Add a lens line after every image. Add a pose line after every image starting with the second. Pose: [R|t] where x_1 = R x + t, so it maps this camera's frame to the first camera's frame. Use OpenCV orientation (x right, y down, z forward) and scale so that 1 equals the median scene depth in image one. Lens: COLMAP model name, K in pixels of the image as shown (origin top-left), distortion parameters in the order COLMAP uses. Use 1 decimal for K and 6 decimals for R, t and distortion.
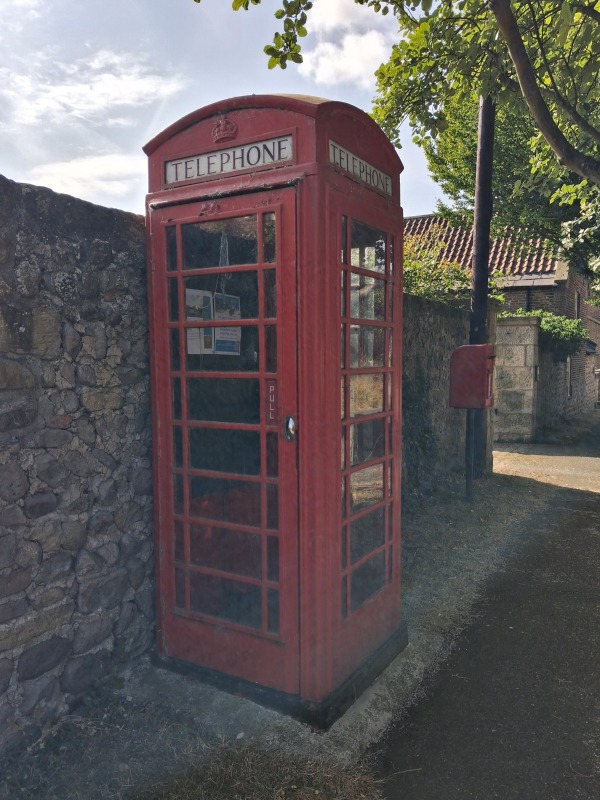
lens RADIAL K [[618.7, 0, 300.0], [0, 618.7, 400.0], [0, 0, 1]] dist [0.061177, -0.115332]
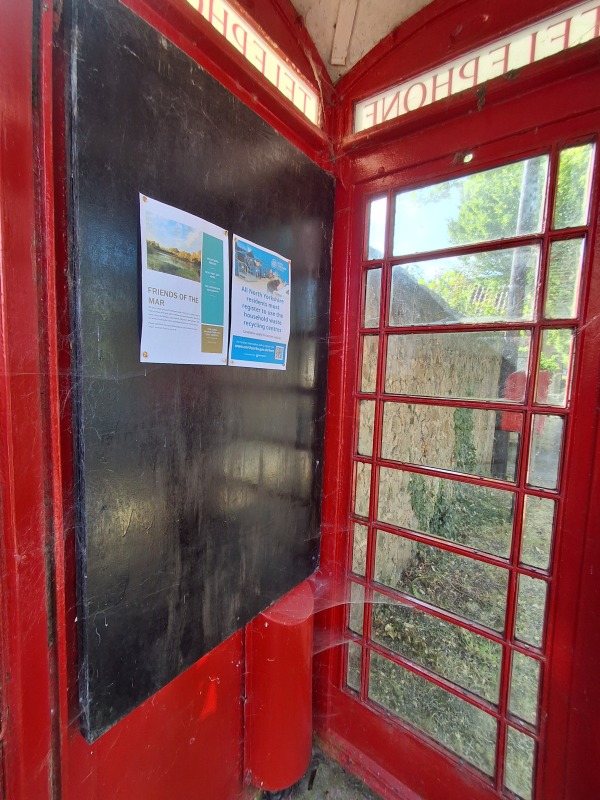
lens RADIAL K [[370.1, 0, 300.0], [0, 370.1, 400.0], [0, 0, 1]] dist [0.000013, 0.000001]
pose [[0.992994, 0.050348, -0.106898, -0.056090], [-0.050248, 0.998730, 0.003636, -0.055089], [0.106945, 0.001761, 0.994263, 0.770539]]
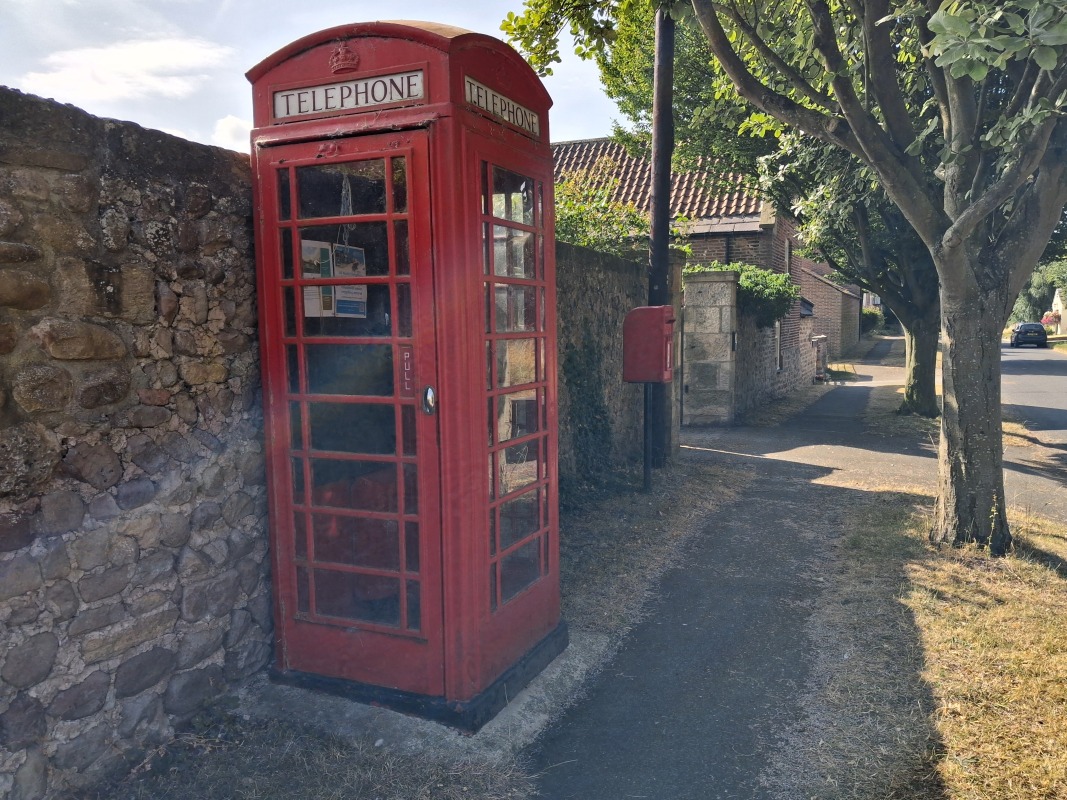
lens RADIAL K [[825.2, 0, 555.1], [0, 825.2, 406.0], [0, 0, 1]] dist [0.061177, -0.115332]
pose [[0.990852, -0.020542, 0.133381, 0.005568], [0.016461, 0.999364, 0.031630, 0.018446], [-0.133946, -0.029145, 0.990560, -0.190875]]
